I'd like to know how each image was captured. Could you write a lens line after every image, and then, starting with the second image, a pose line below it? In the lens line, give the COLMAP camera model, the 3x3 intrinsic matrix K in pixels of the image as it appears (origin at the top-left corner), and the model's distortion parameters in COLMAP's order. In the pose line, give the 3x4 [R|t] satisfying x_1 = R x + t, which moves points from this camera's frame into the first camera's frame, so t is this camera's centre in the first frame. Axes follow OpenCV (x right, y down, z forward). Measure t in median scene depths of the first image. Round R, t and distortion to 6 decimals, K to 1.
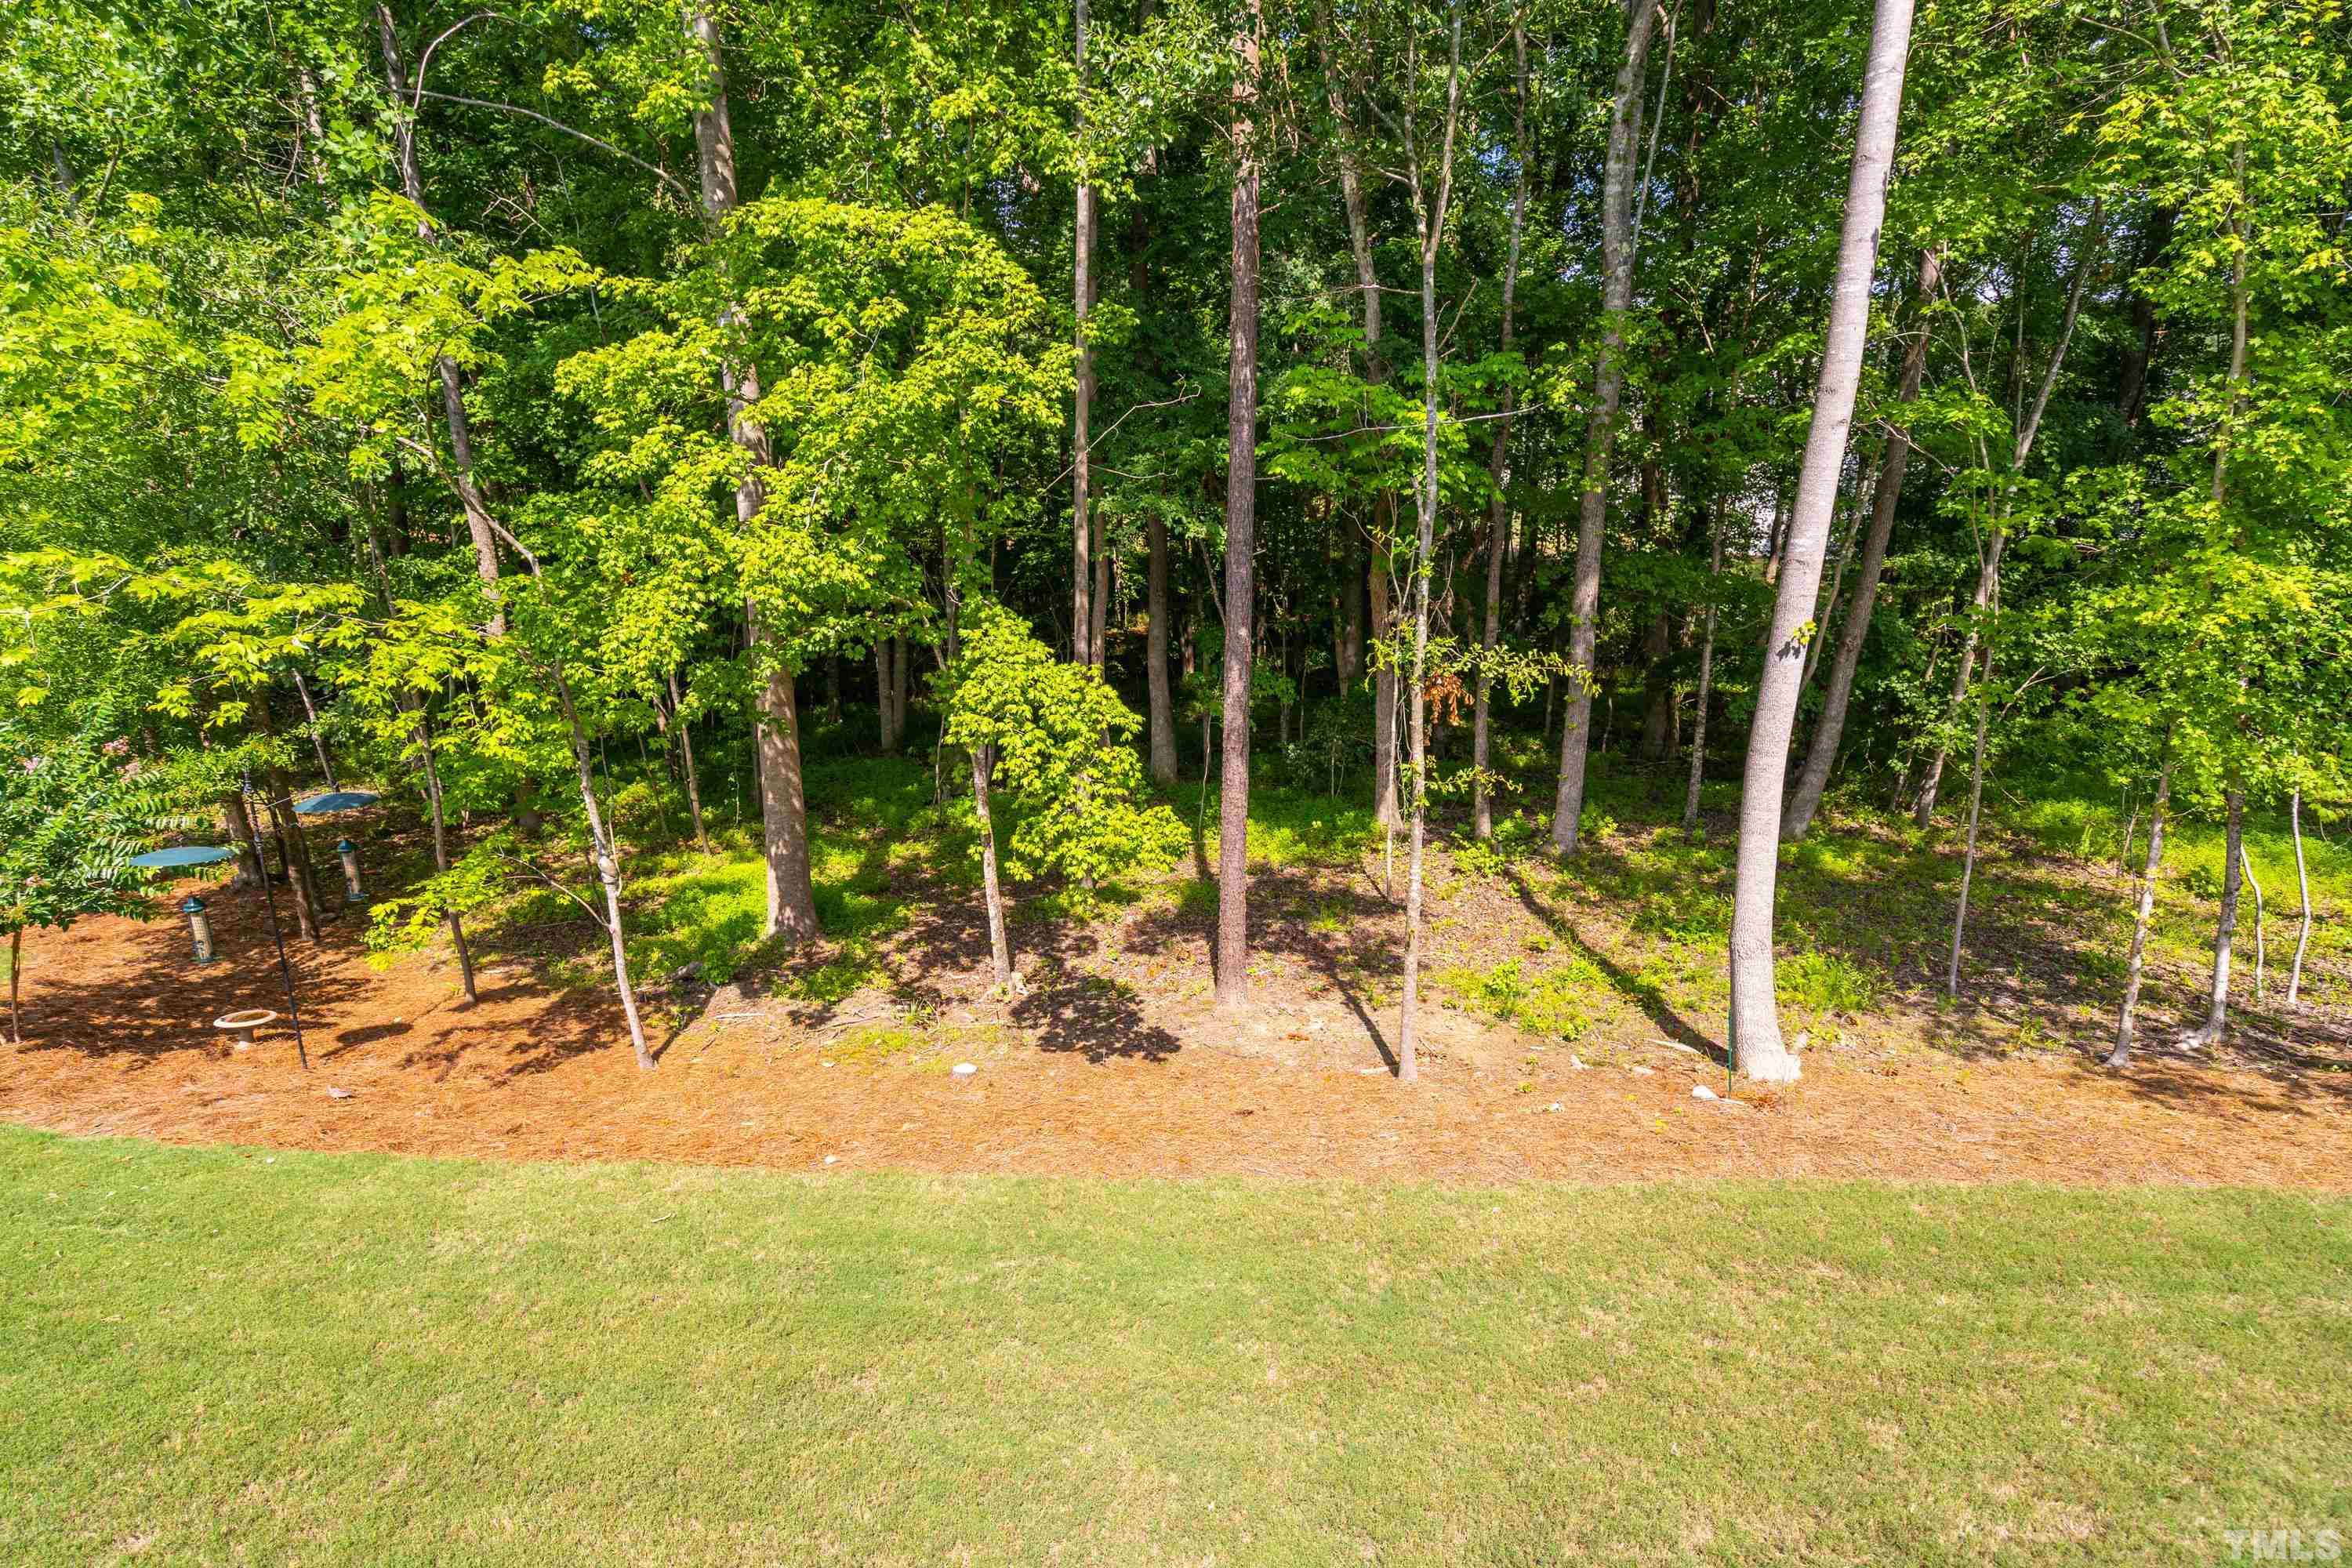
lens RADIAL K [[1091.6, 0, 1122.2], [0, 1091.6, 786.7], [0, 0, 1]] dist [0.041205, -0.000260]
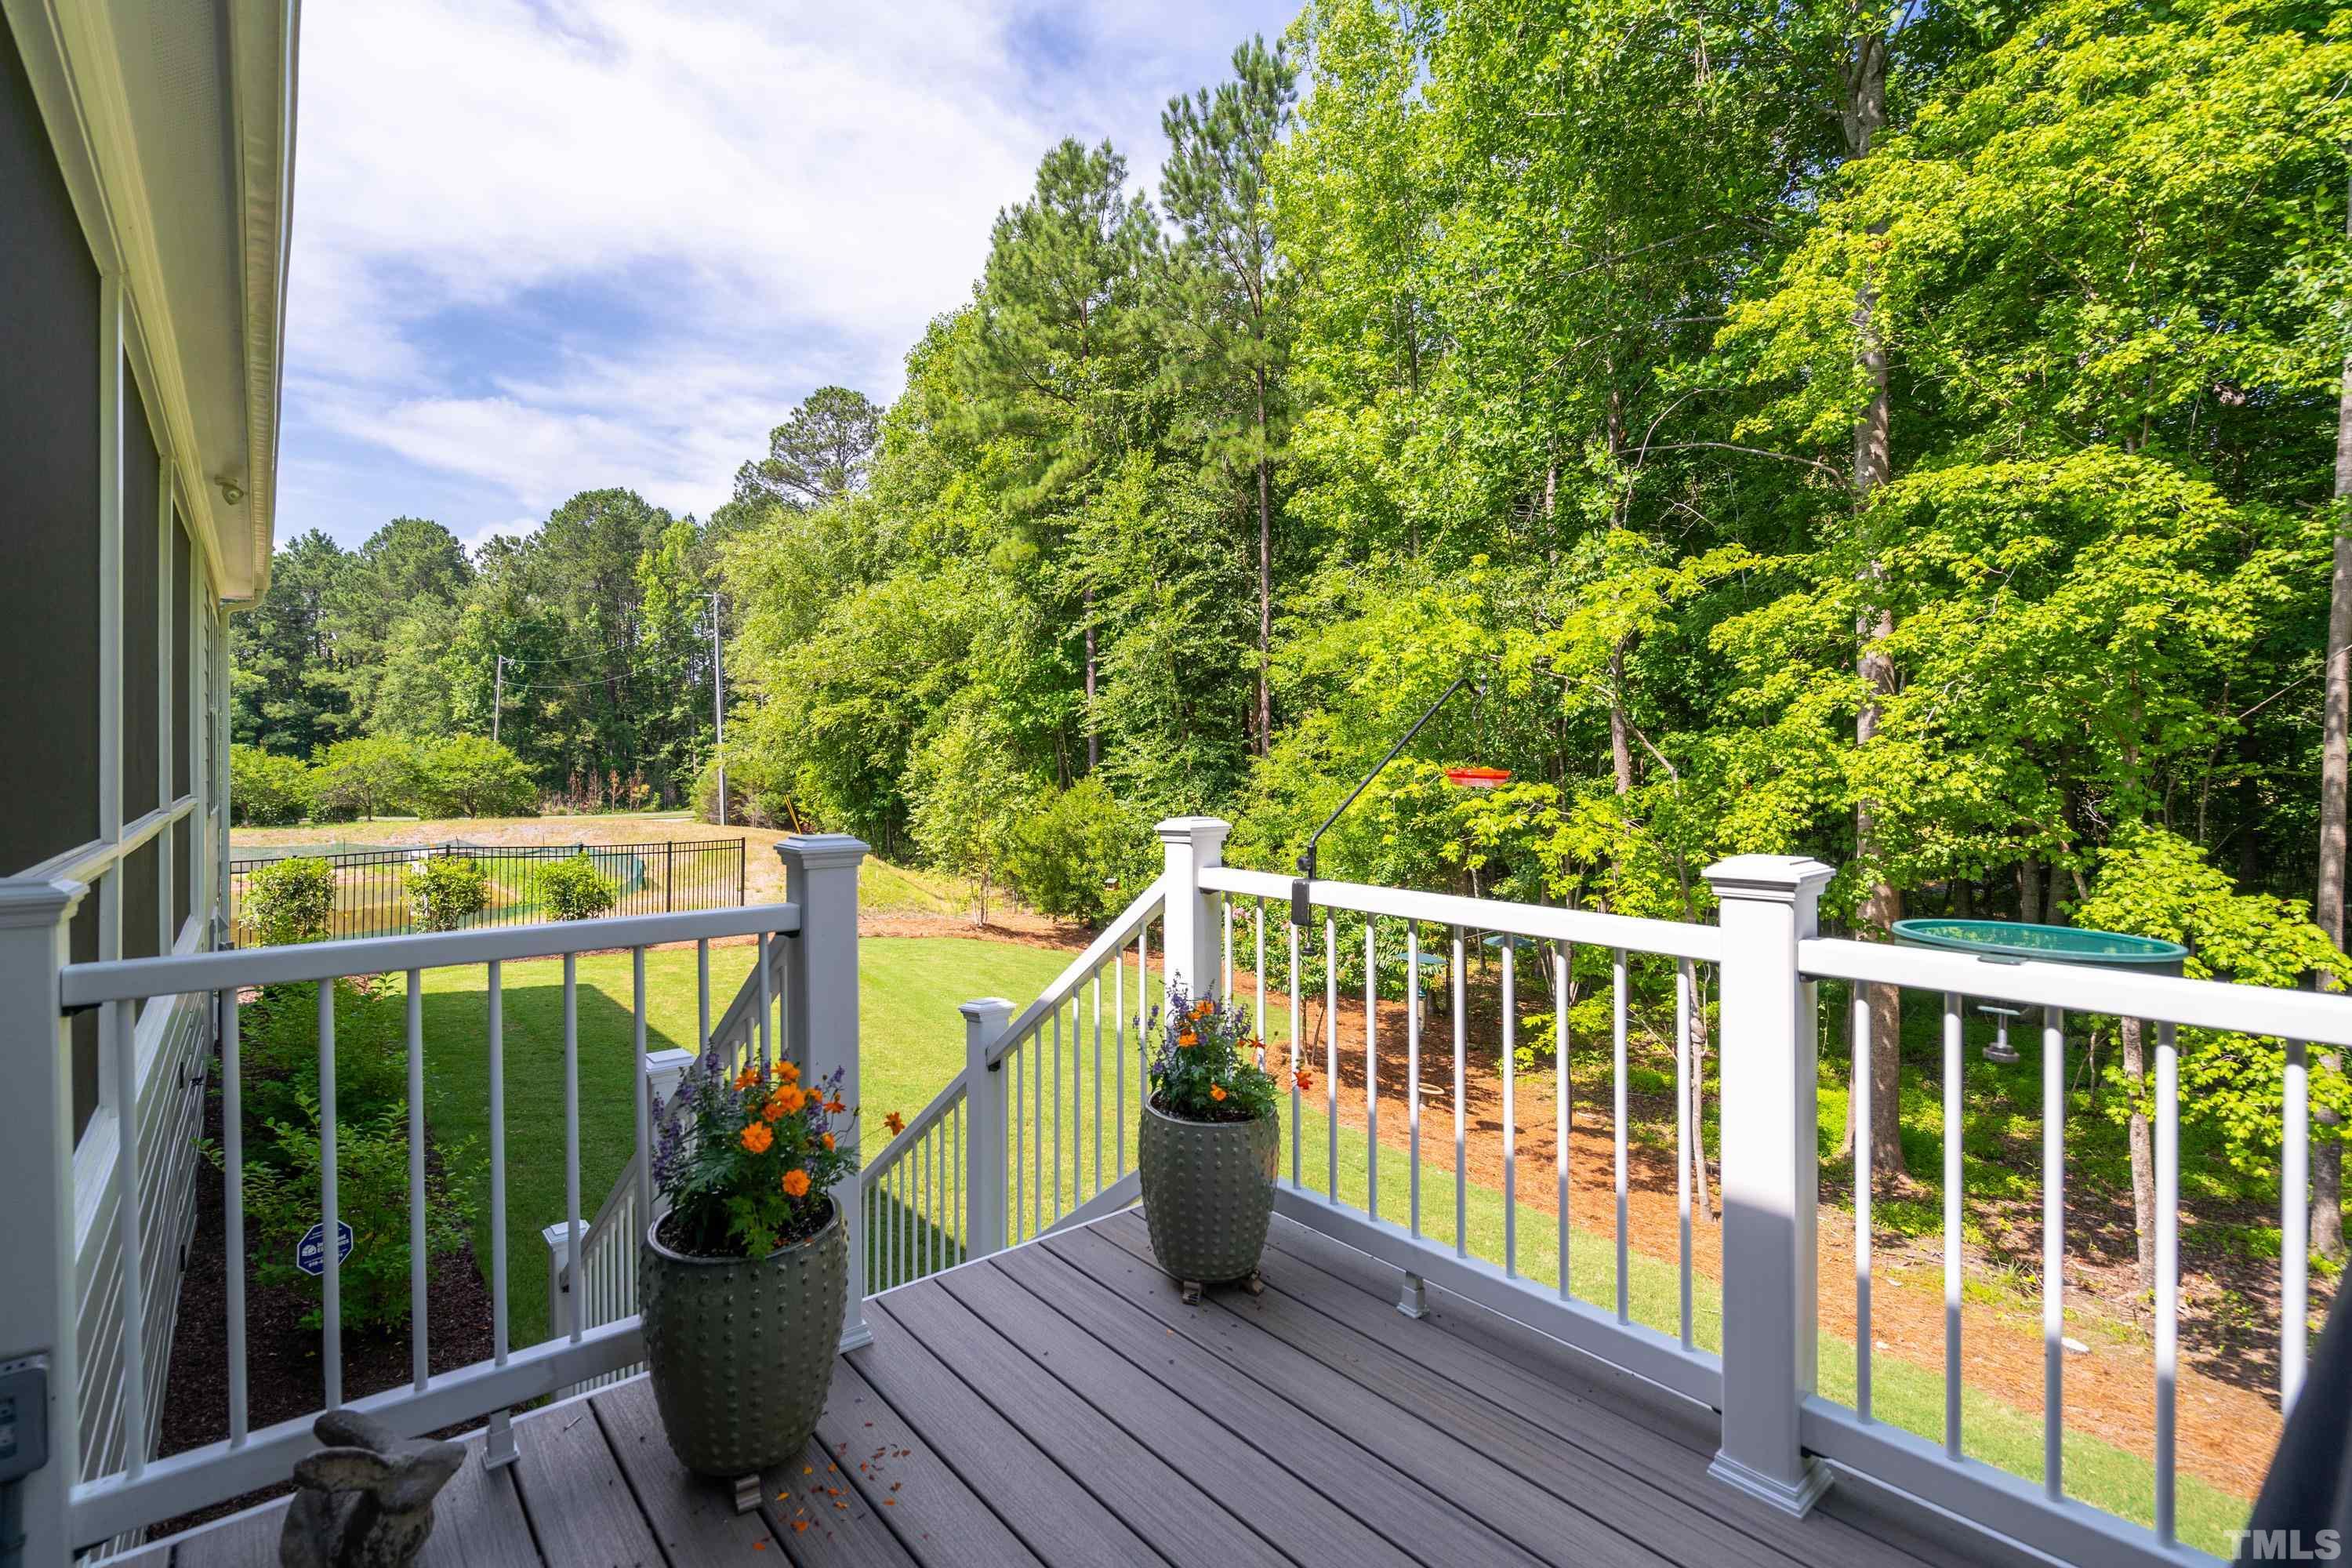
lens RADIAL K [[1080.2, 0, 1174.7], [0, 1080.2, 762.1], [0, 0, 1]] dist [-0.009239, -0.000446]
pose [[0.622852, 0.010750, -0.782266, 0.086712], [-0.193472, 0.970964, -0.140701, 0.074935], [0.758040, 0.238982, 0.606847, -0.206294]]
